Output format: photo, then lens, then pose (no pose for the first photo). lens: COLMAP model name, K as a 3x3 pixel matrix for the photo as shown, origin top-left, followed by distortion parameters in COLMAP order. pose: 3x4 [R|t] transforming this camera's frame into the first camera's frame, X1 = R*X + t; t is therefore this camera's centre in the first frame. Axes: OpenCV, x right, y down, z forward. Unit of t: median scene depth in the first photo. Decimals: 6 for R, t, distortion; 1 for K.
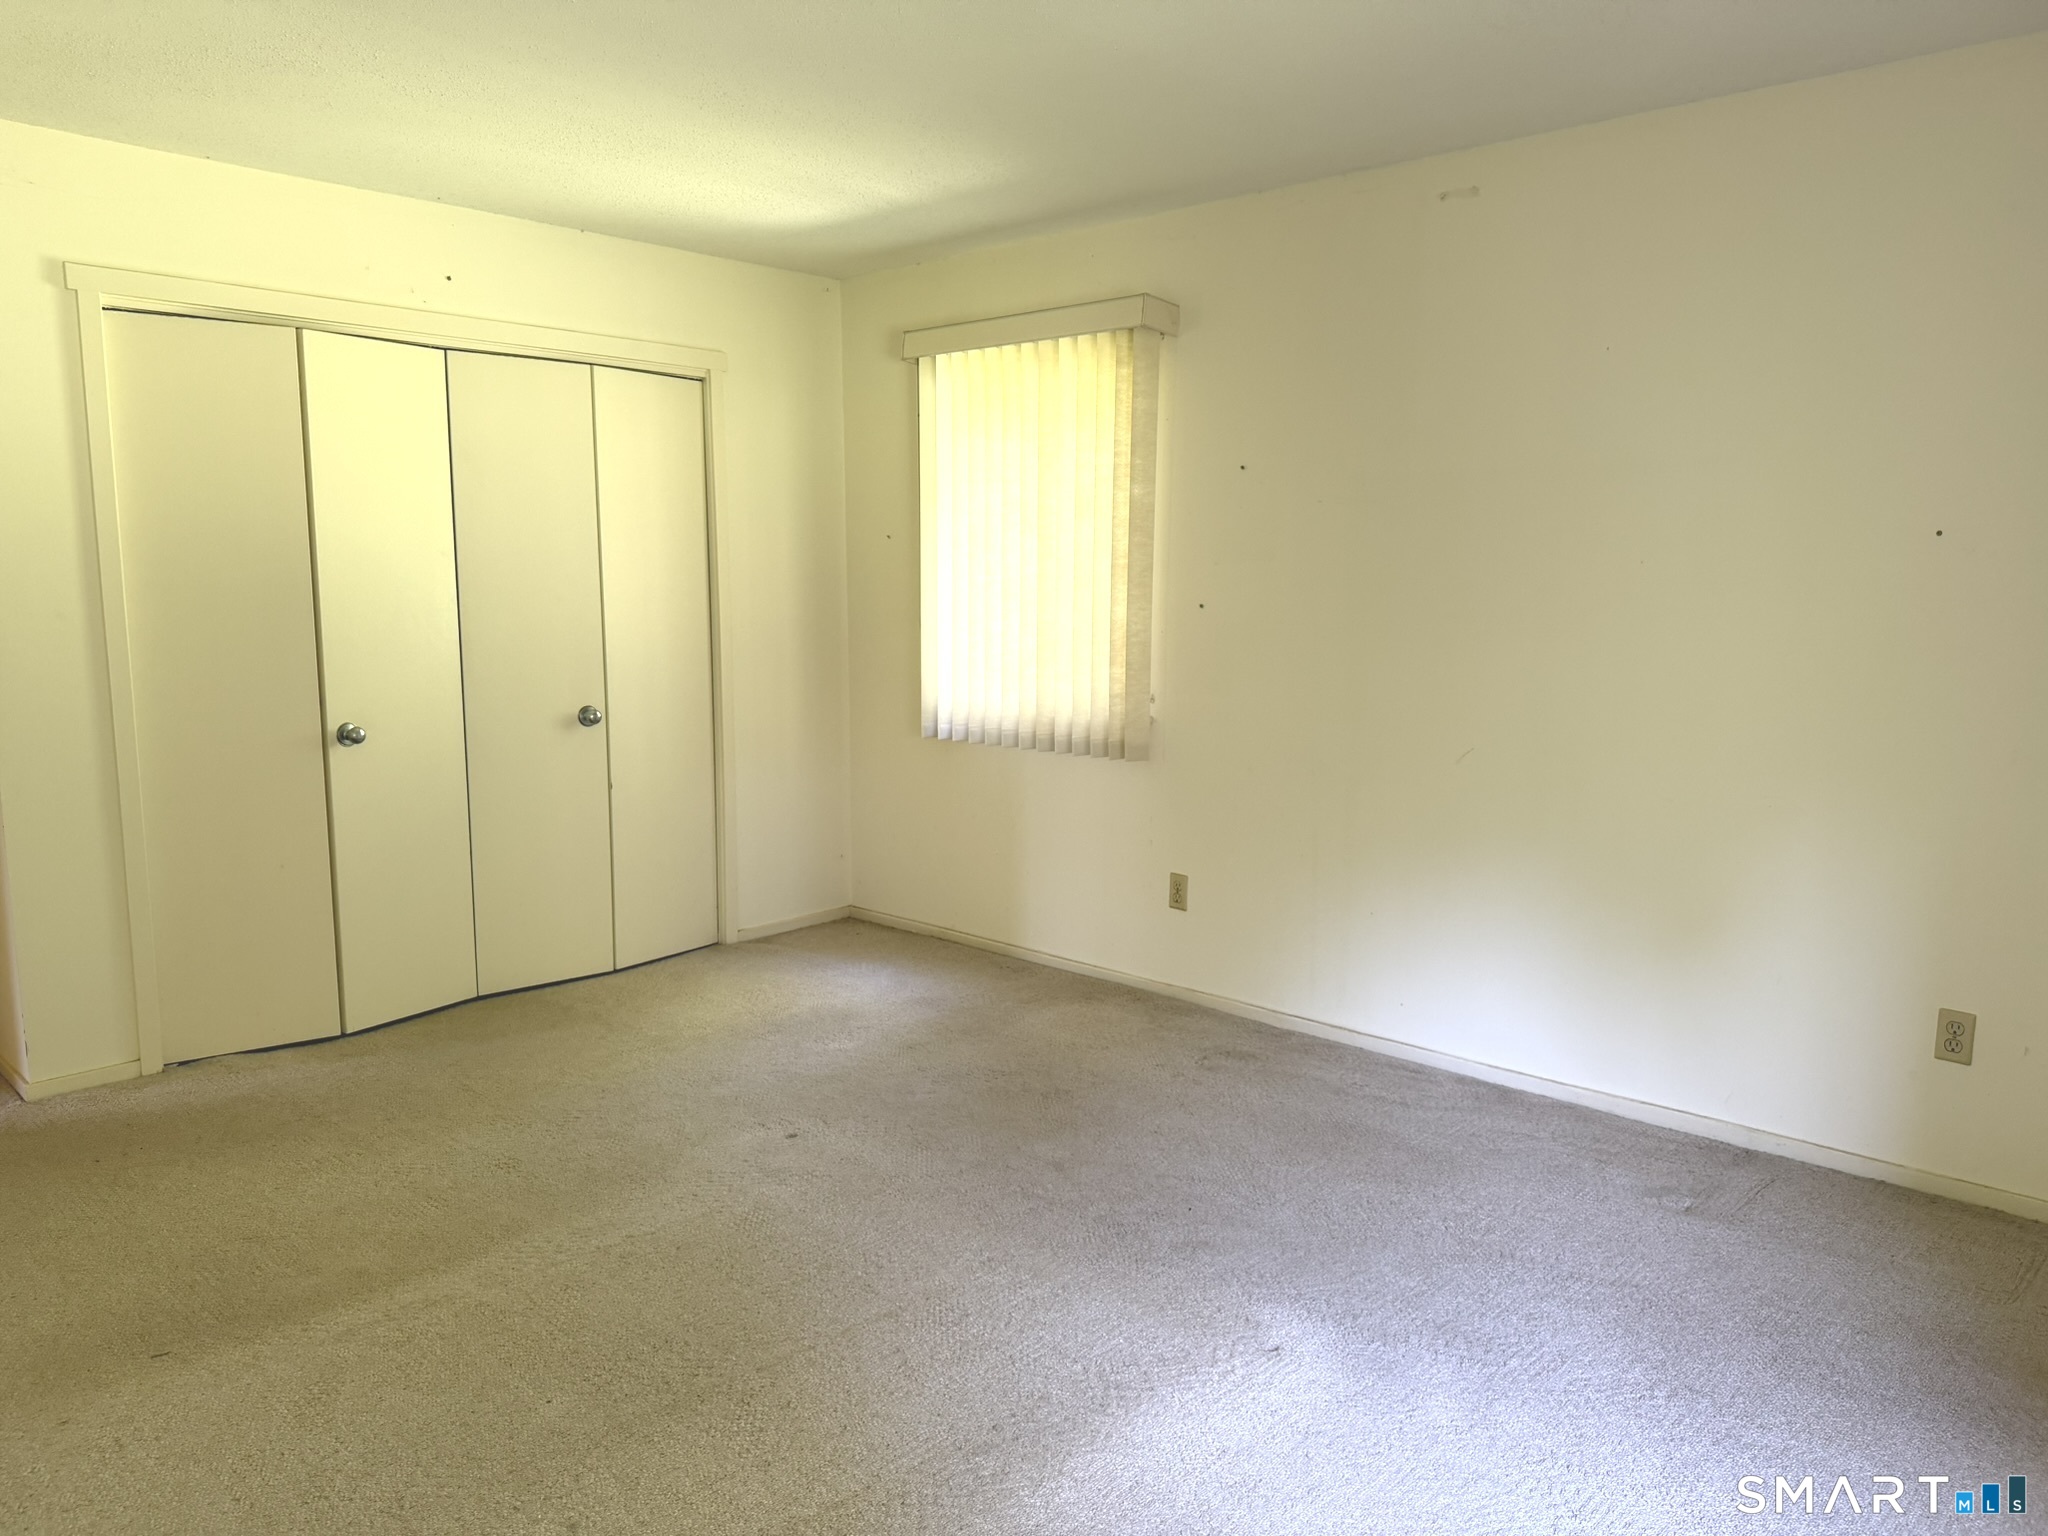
lens RADIAL K [[1441.6, 0, 1019.3], [0, 1441.6, 780.3], [0, 0, 1]] dist [0.039270, -0.052411]
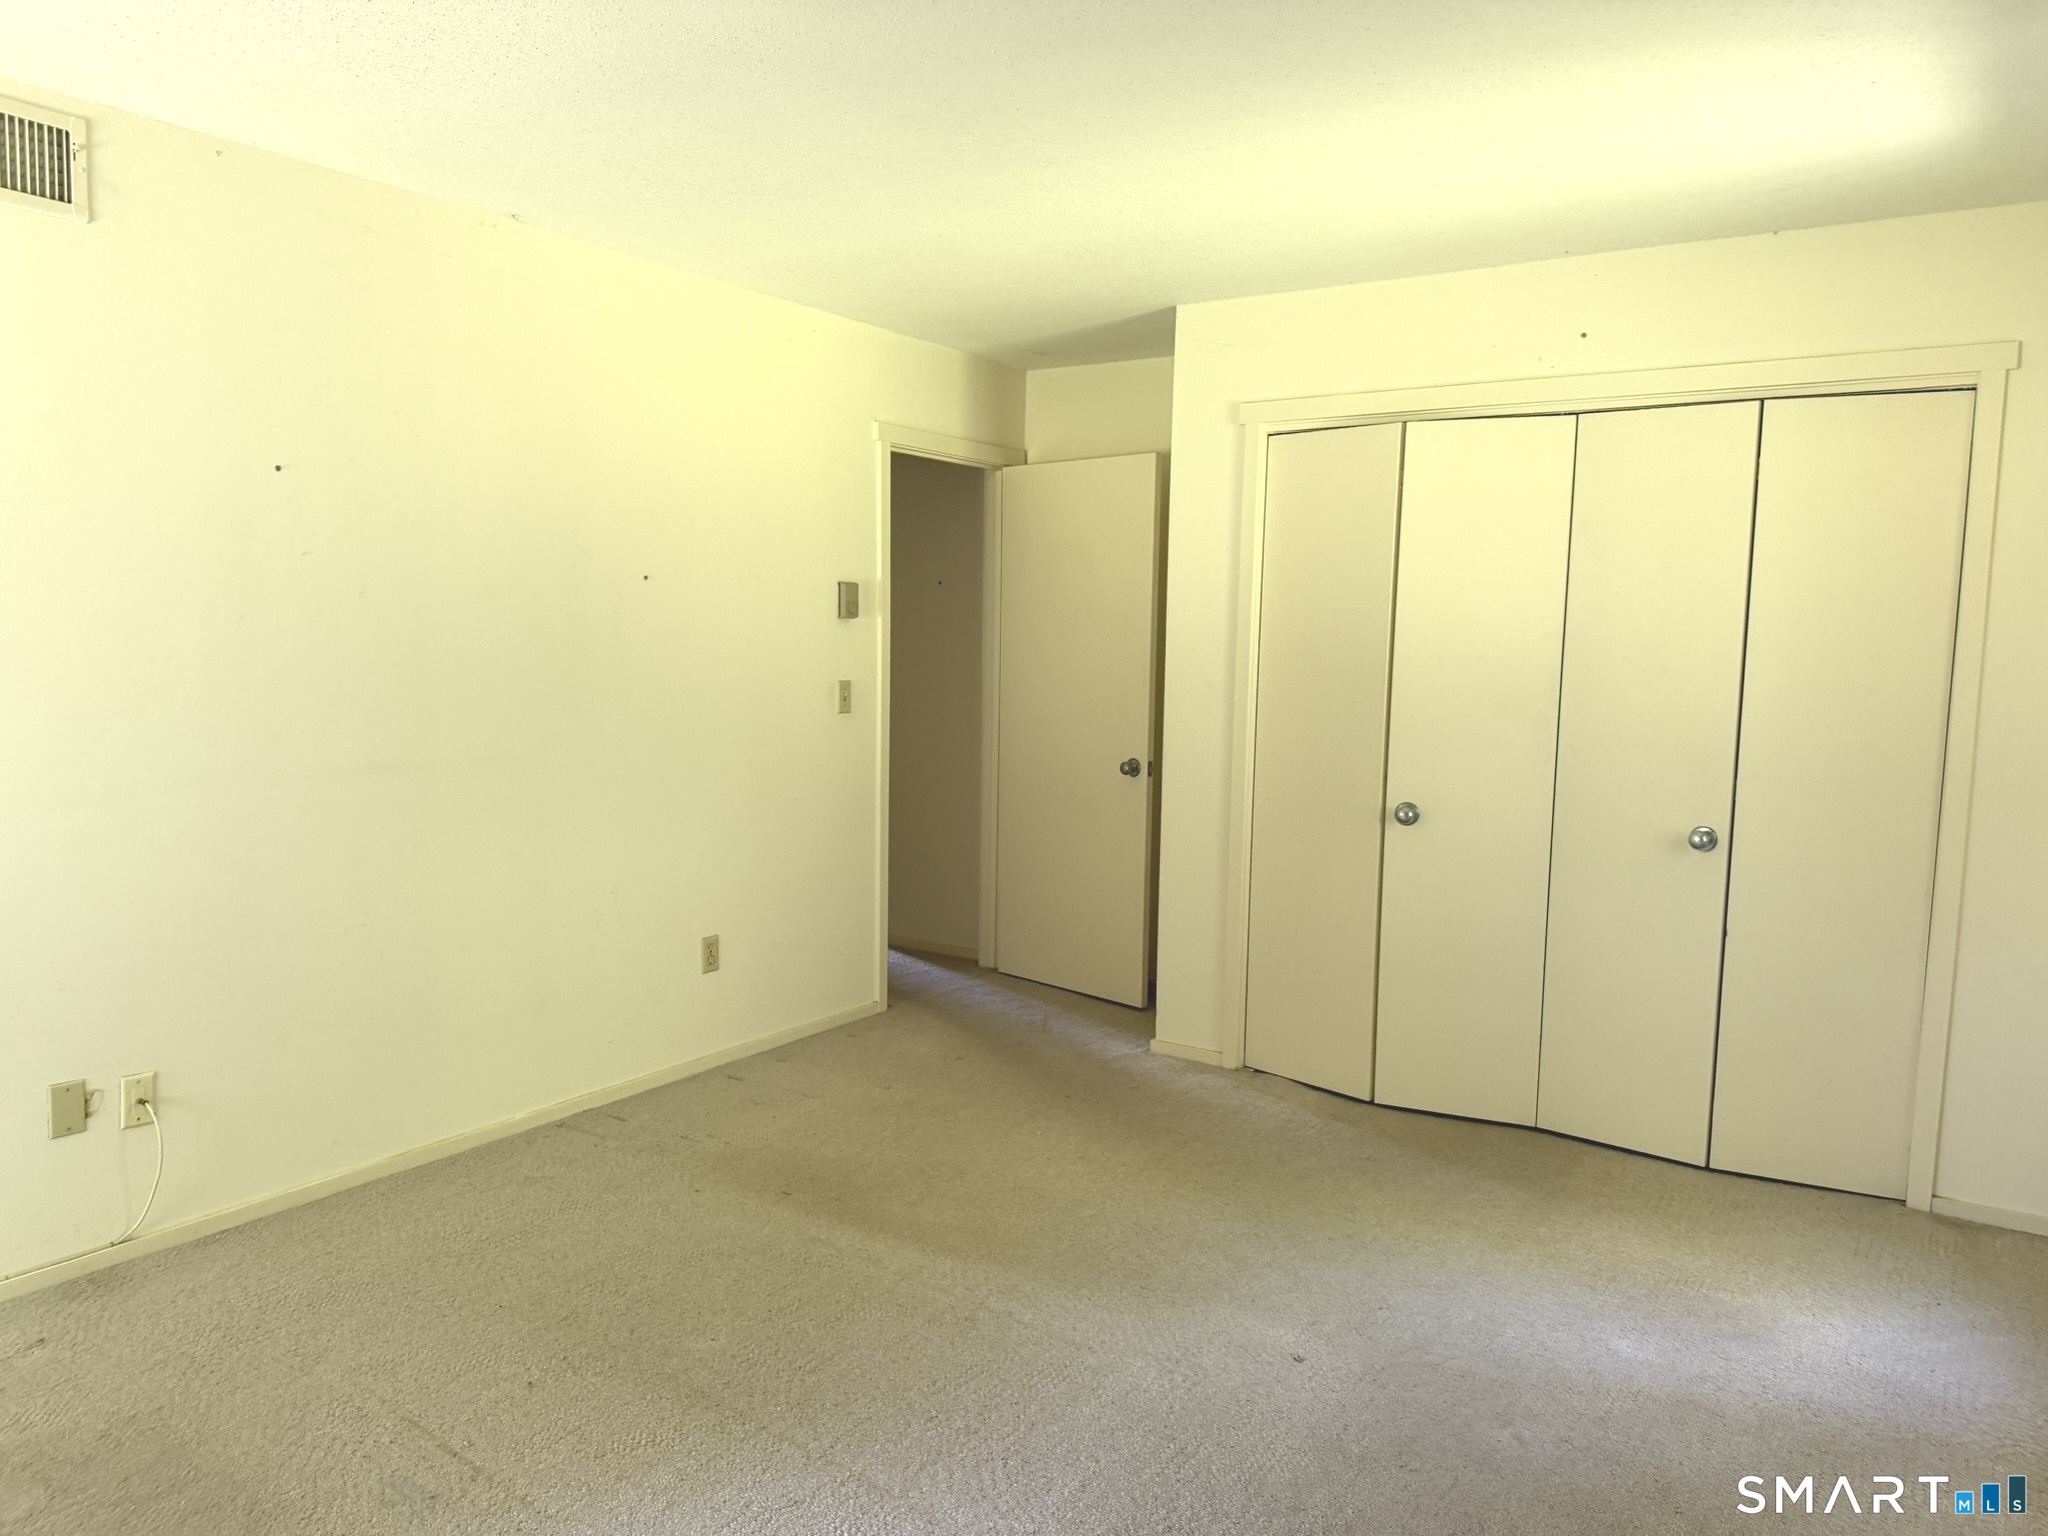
lens RADIAL K [[1441.6, 0, 1026.9], [0, 1441.6, 770.7], [0, 0, 1]] dist [0.039270, -0.052411]
pose [[0.150860, 0.097372, -0.983748, 0.547858], [-0.157118, 0.984849, 0.073387, -0.104781], [0.975989, 0.143493, 0.163873, 0.640049]]
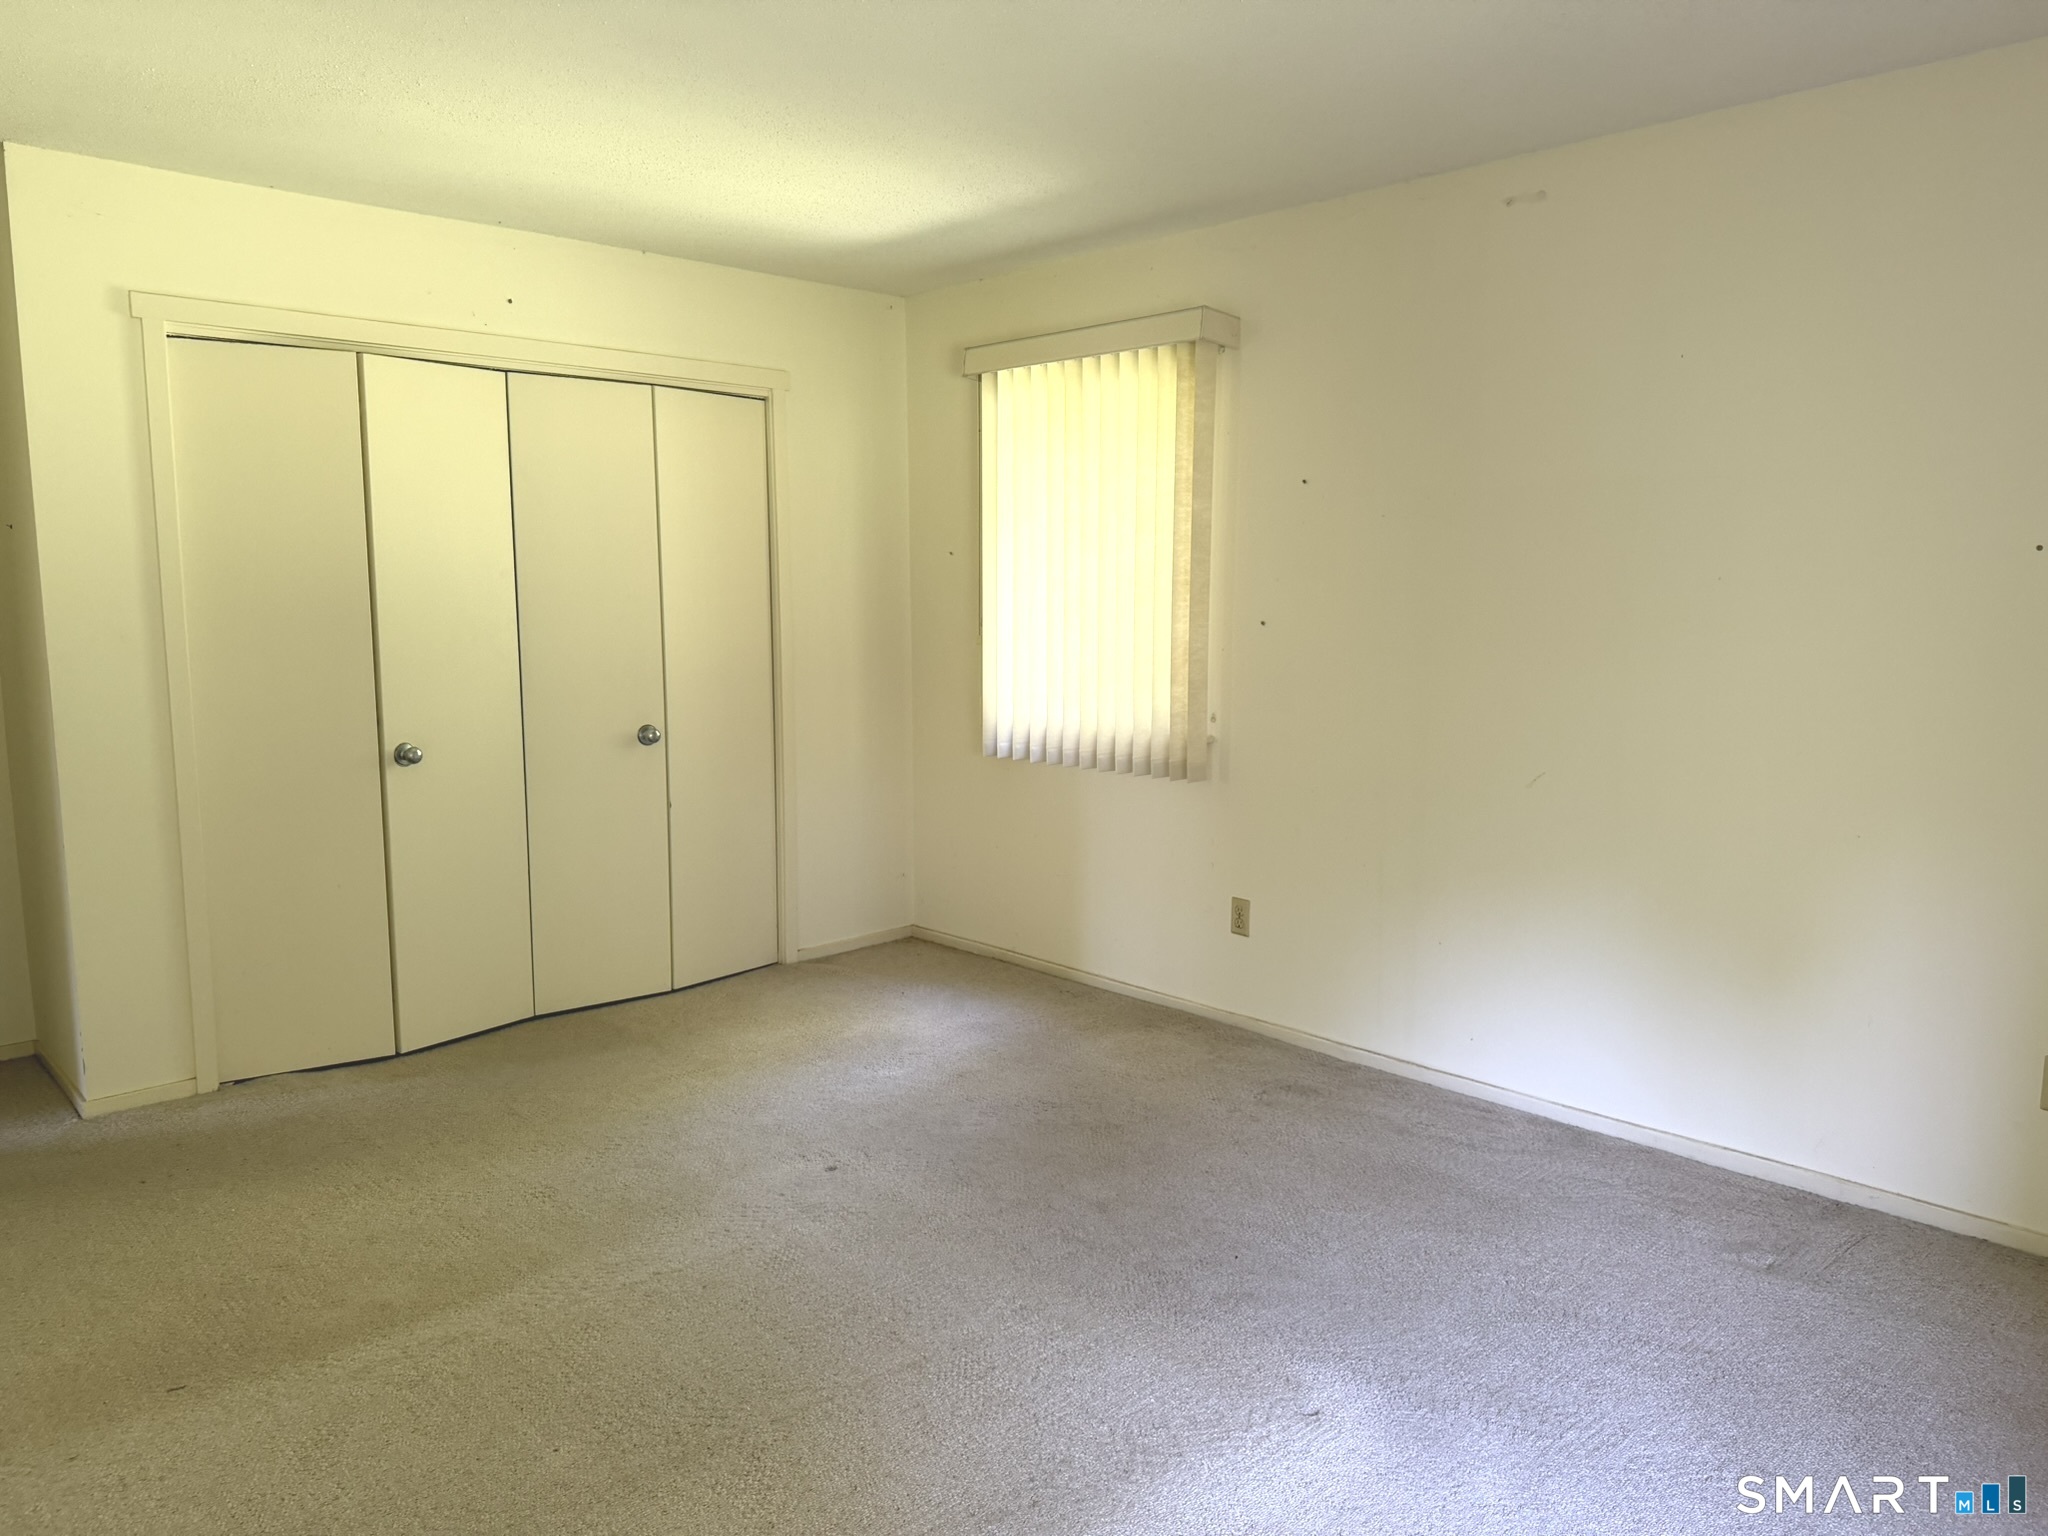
lens RADIAL K [[1441.6, 0, 1034.6], [0, 1441.6, 761.5], [0, 0, 1]] dist [0.039270, -0.052411]
pose [[0.998399, 0.002393, -0.056505, 0.032345], [-0.003490, 0.999807, -0.019323, -0.009967], [0.056448, 0.019490, 0.998215, 0.025246]]
